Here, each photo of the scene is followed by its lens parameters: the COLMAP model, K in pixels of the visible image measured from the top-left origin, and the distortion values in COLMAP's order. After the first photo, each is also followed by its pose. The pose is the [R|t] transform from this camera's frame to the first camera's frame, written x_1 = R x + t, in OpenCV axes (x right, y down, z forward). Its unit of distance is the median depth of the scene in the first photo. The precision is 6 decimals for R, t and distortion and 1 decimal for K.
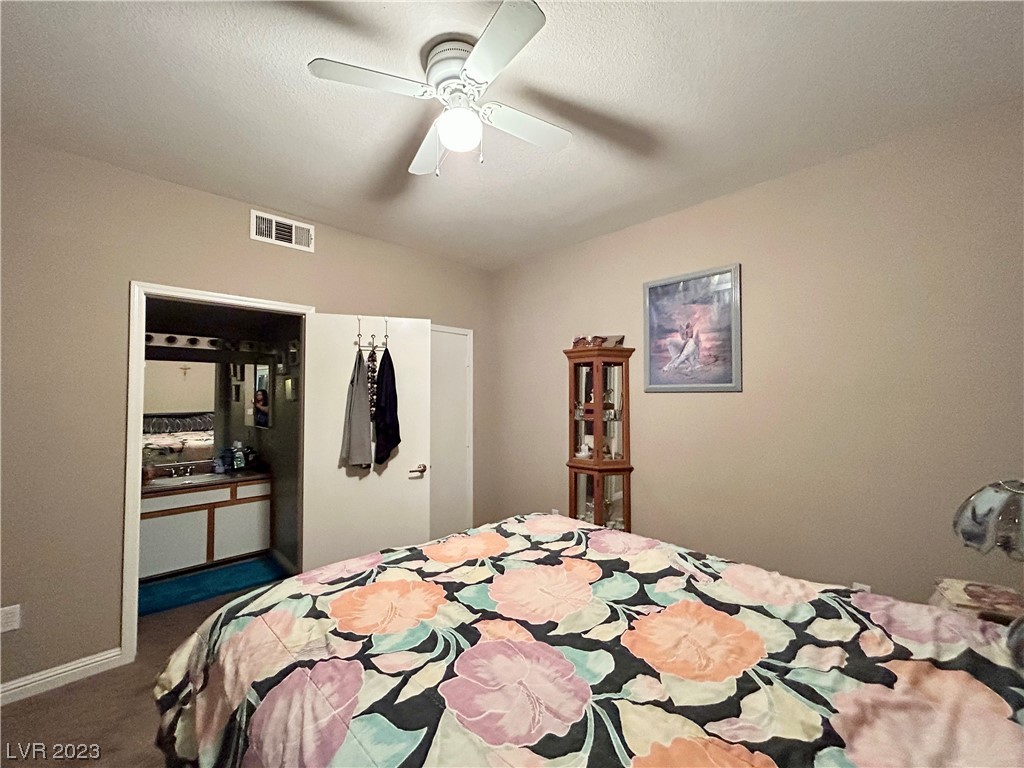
lens RADIAL K [[420.0, 0, 513.3], [0, 420.0, 379.0], [0, 0, 1]] dist [0.007231, 0.000075]
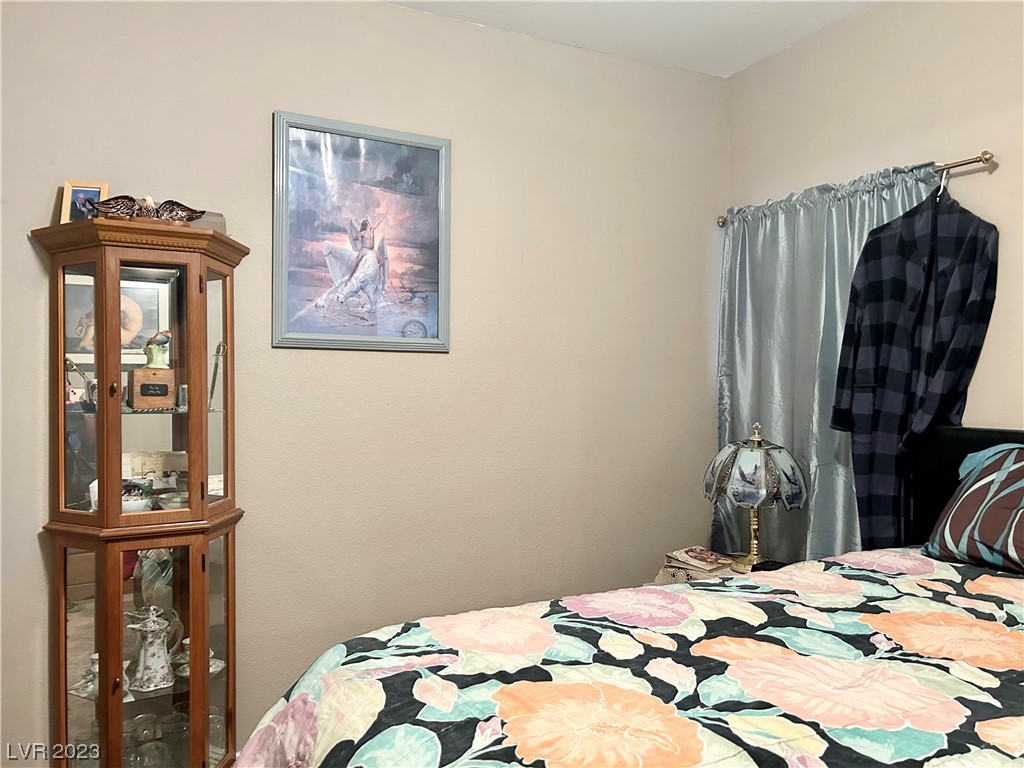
lens RADIAL K [[775.5, 0, 516.6], [0, 775.5, 389.5], [0, 0, 1]] dist [0.034493, -0.056821]
pose [[0.279843, 0.001101, 0.960045, -0.706898], [-0.047430, 0.998794, 0.012680, 0.087529], [-0.958873, -0.049084, 0.279558, 0.796973]]
